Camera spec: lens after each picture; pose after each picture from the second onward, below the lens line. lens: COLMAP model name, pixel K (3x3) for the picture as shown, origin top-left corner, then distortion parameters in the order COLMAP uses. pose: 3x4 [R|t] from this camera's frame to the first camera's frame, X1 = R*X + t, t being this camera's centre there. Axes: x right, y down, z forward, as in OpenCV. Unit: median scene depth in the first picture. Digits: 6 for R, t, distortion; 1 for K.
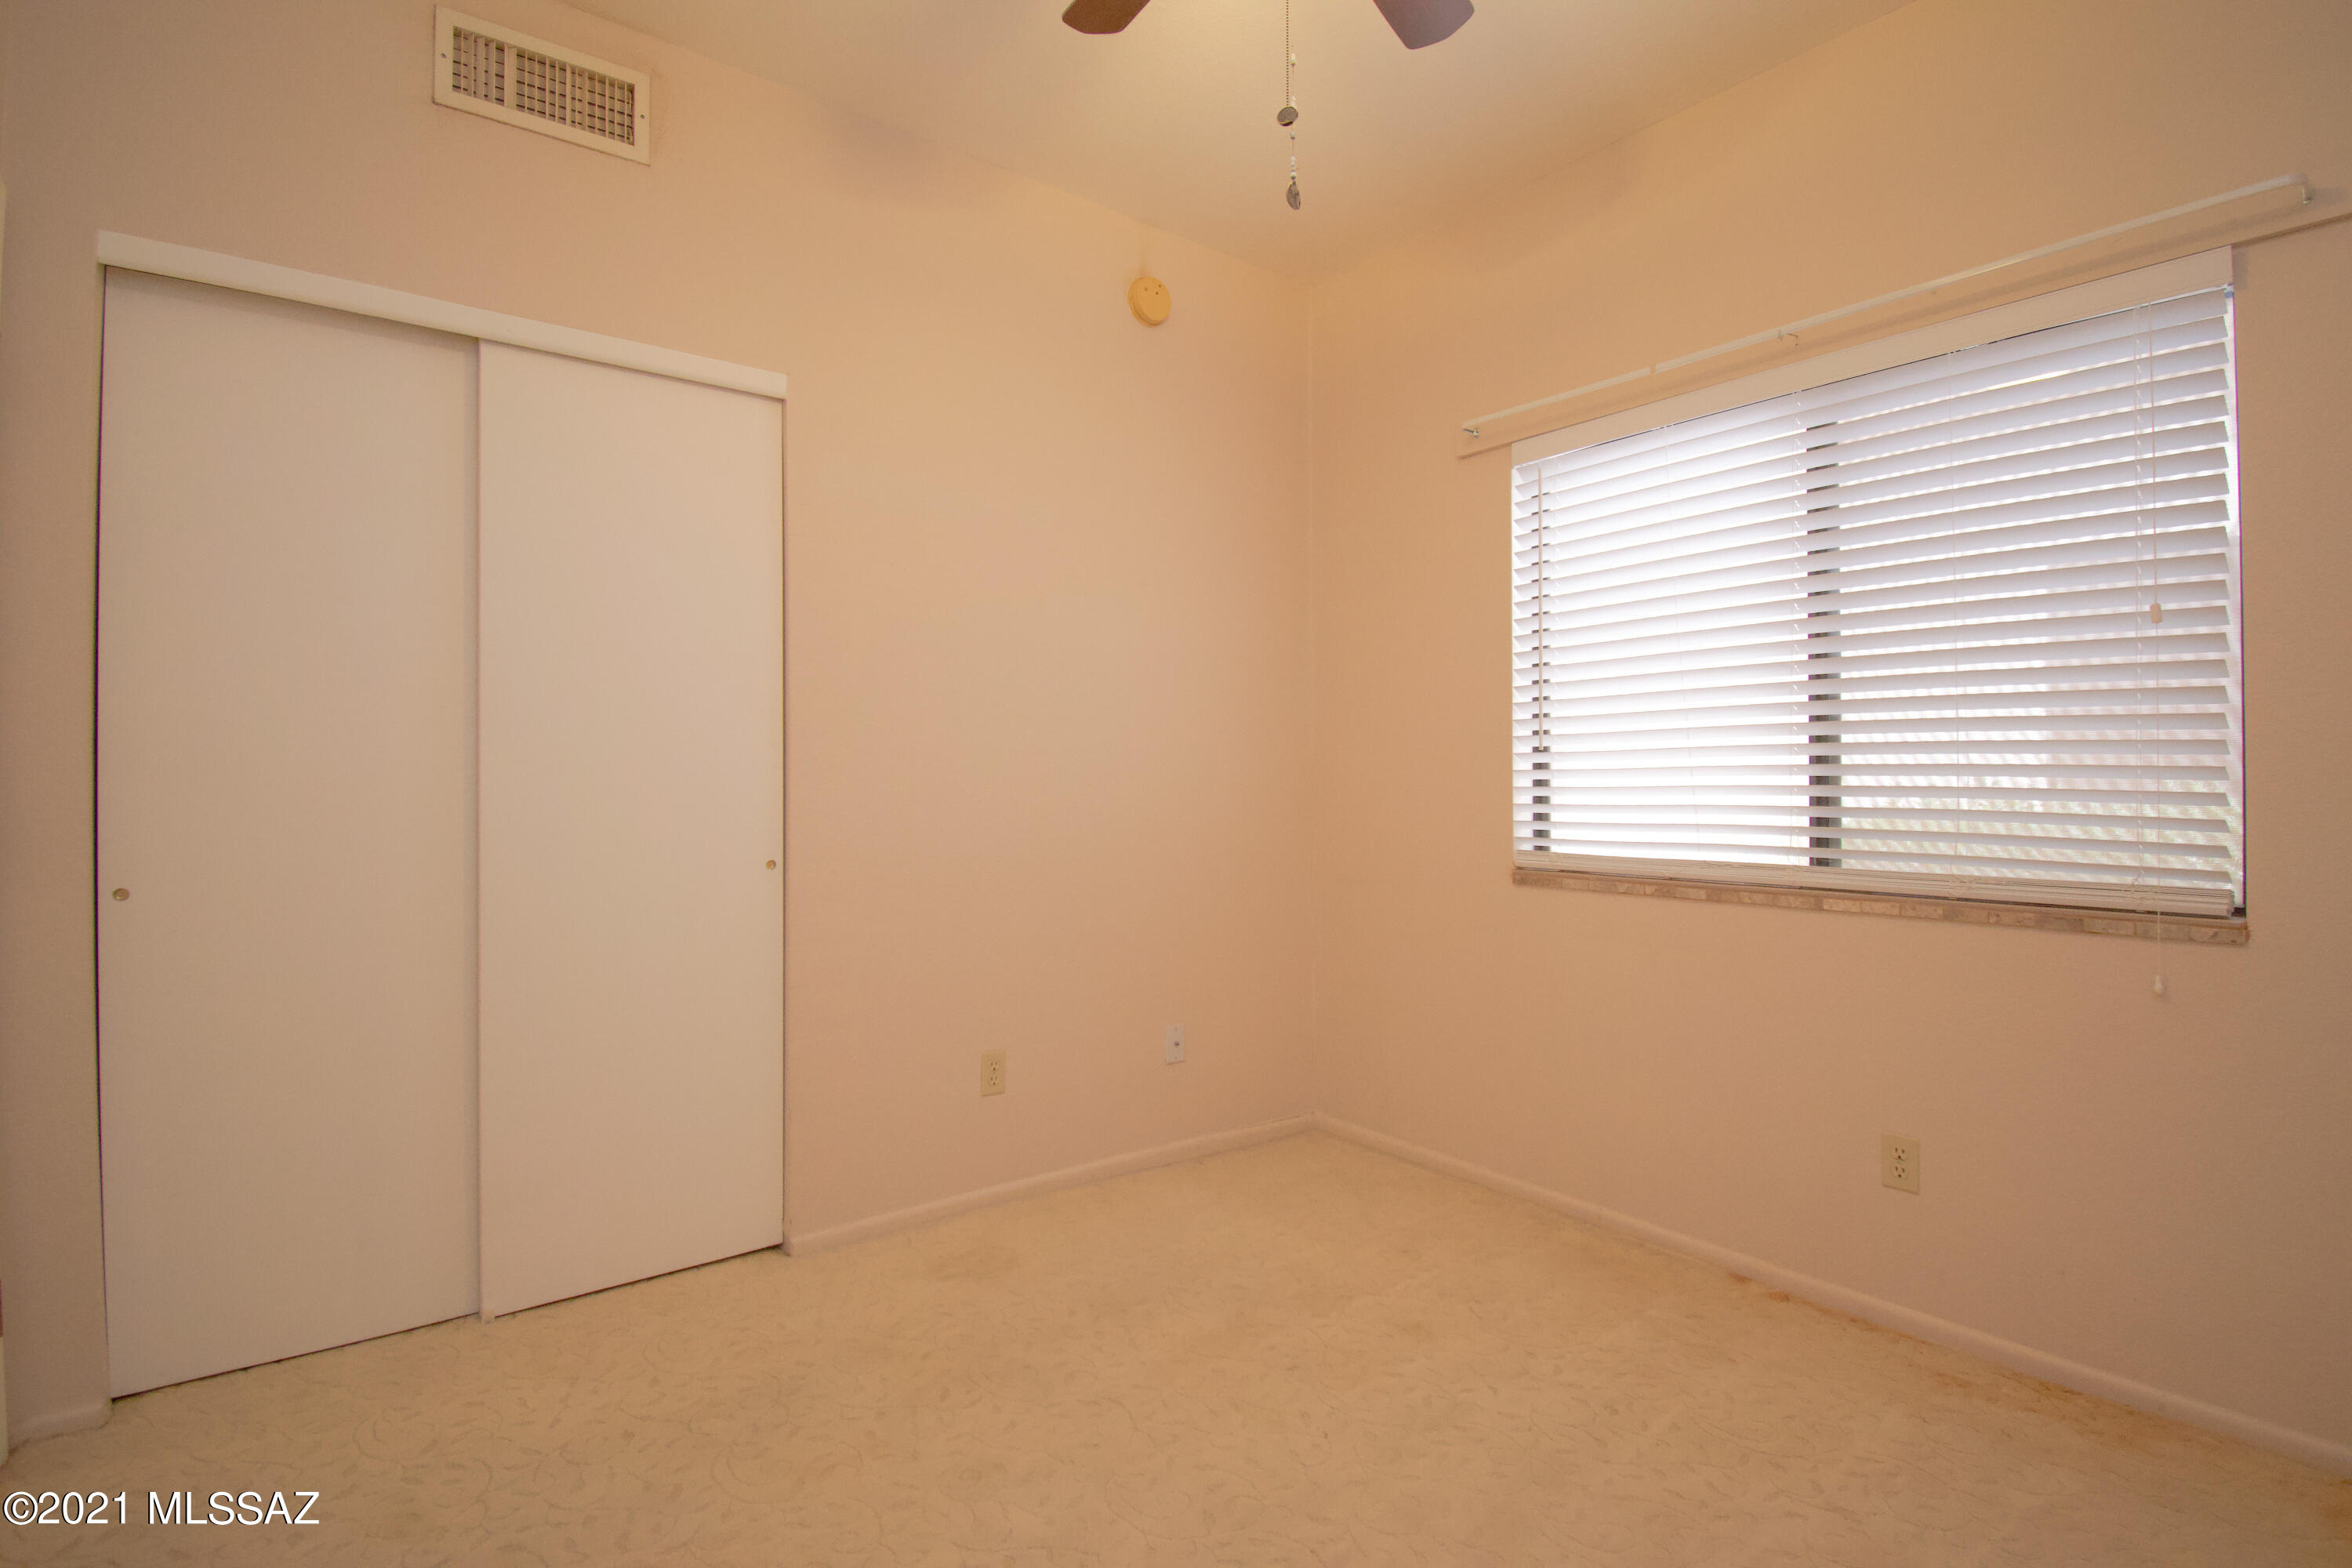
lens RADIAL K [[1154.7, 0, 1185.0], [0, 1154.7, 772.4], [0, 0, 1]] dist [0.012884, -0.023520]
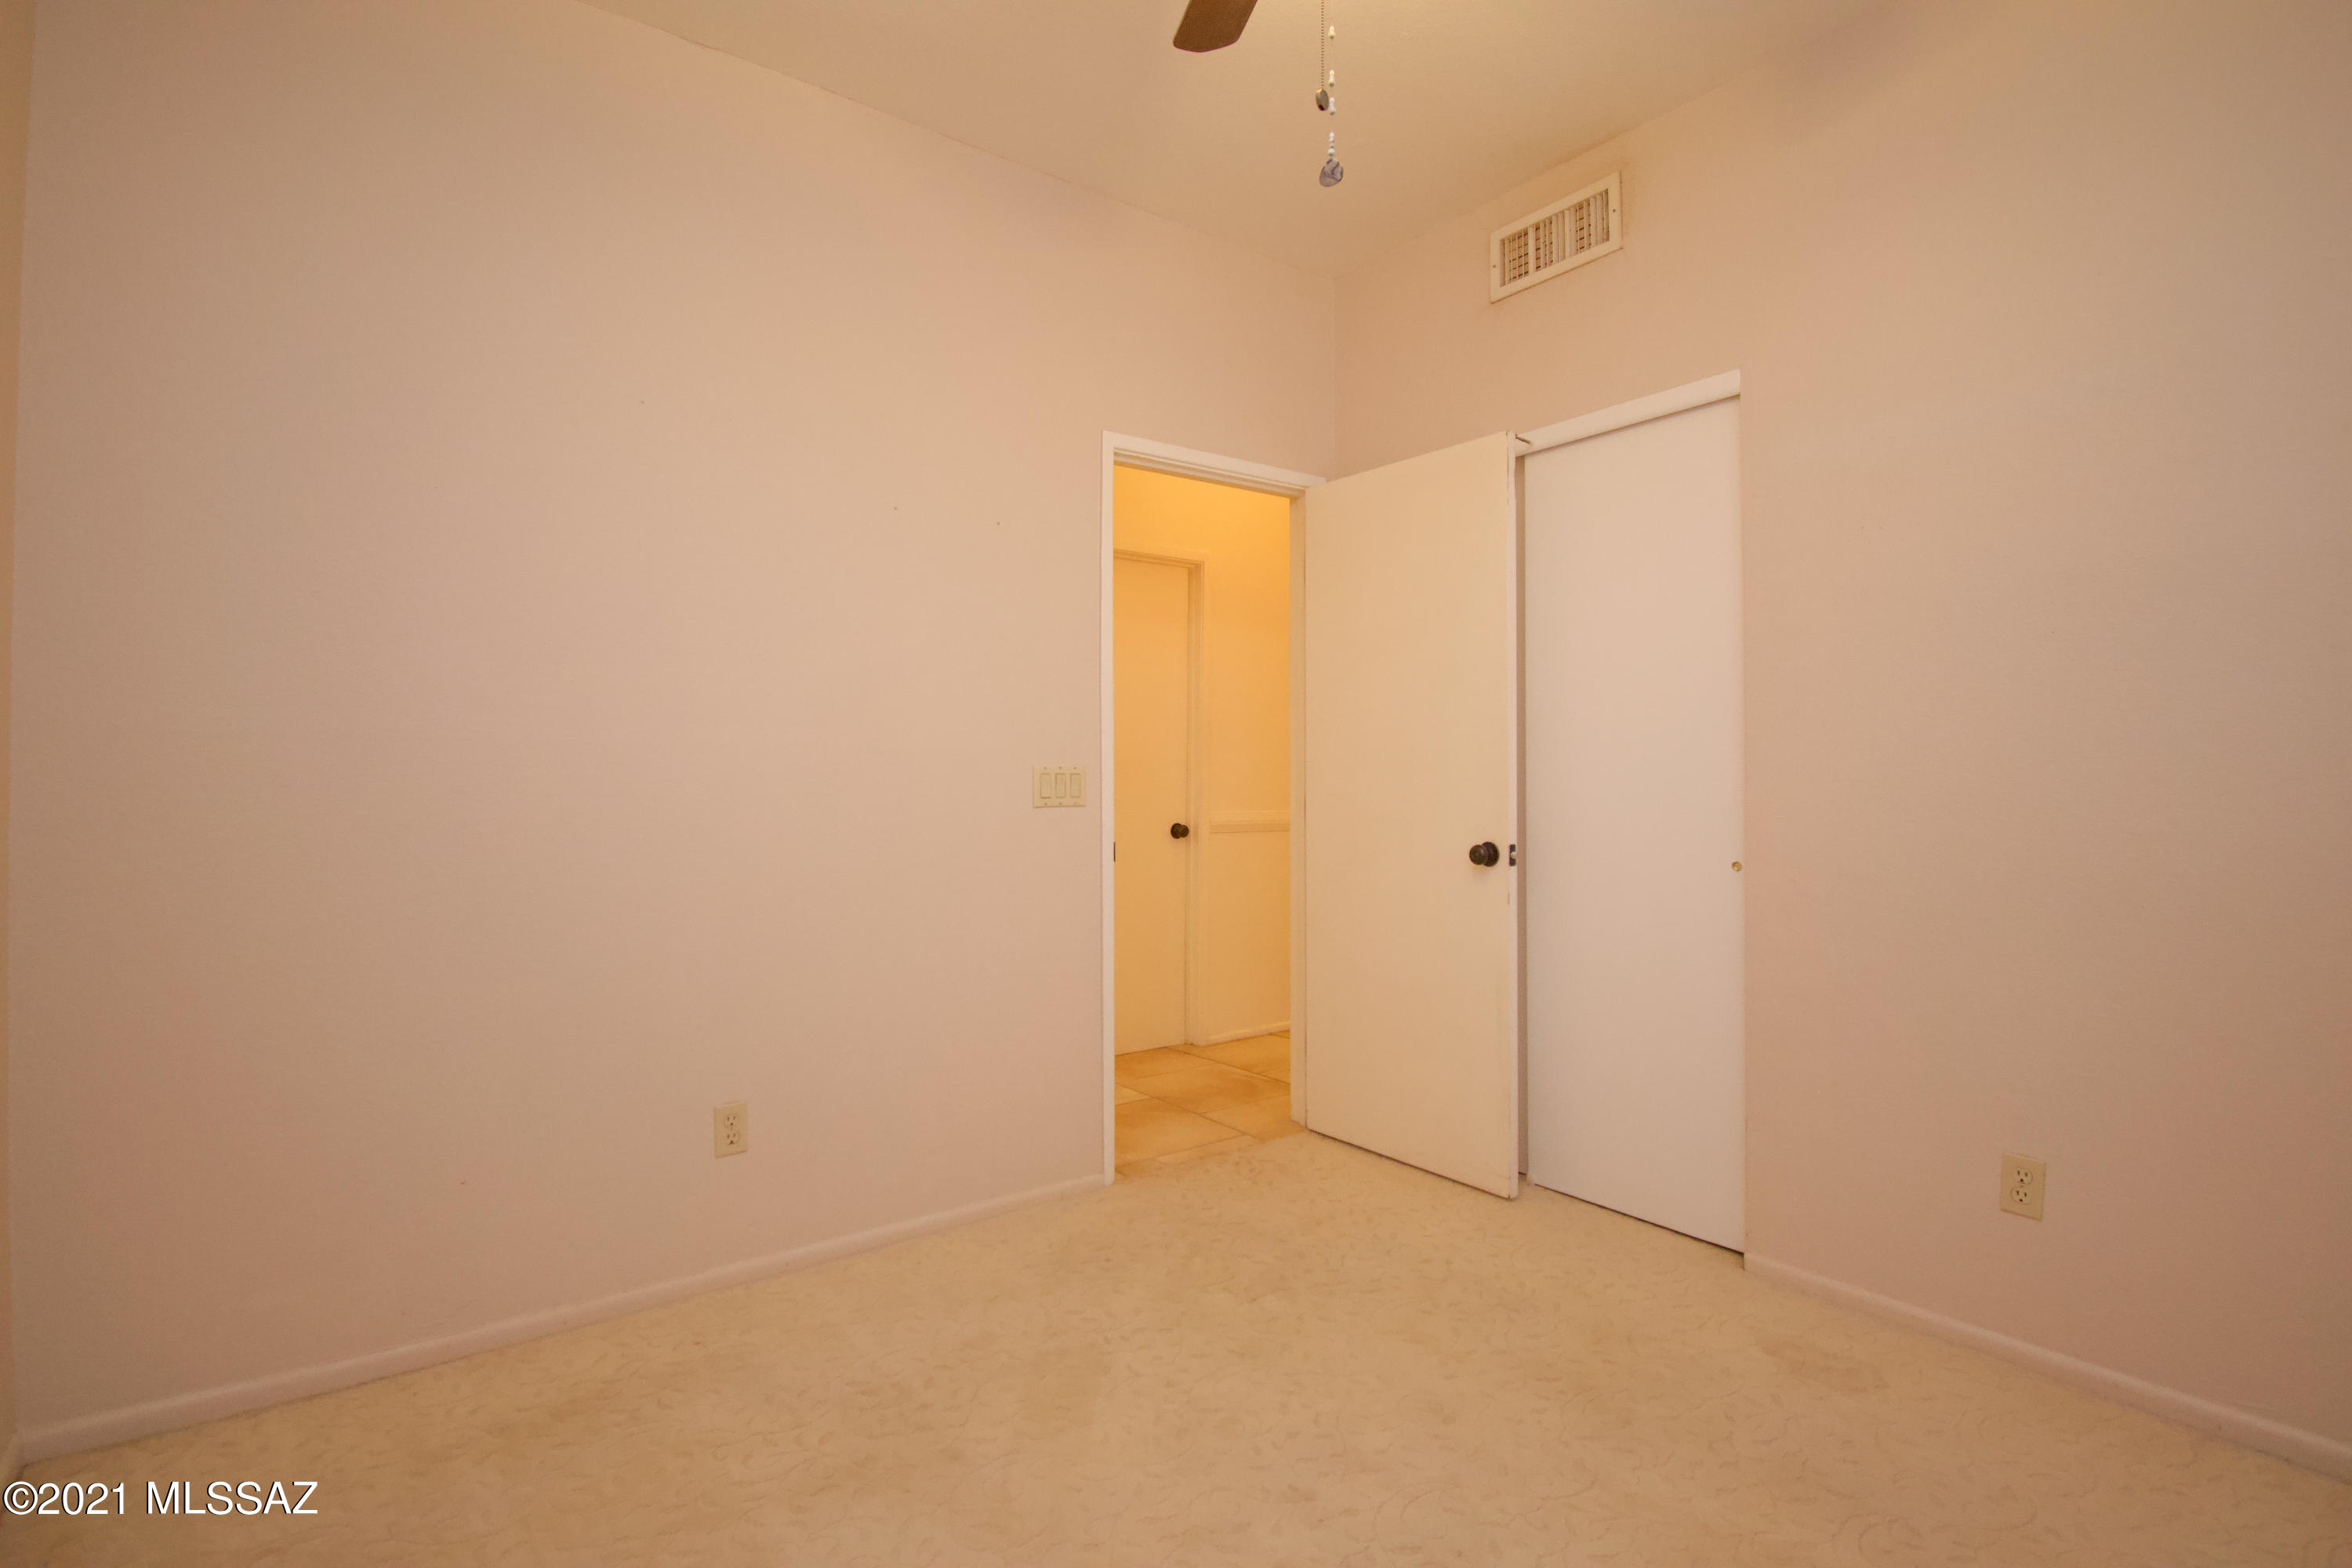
lens RADIAL K [[1154.7, 0, 1185.0], [0, 1154.7, 772.4], [0, 0, 1]] dist [0.012884, -0.023520]
pose [[-0.045706, -0.009281, -0.998912, 0.713831], [-0.002168, 0.999955, -0.009192, 0.010847], [0.998953, 0.001746, -0.045724, 0.622795]]
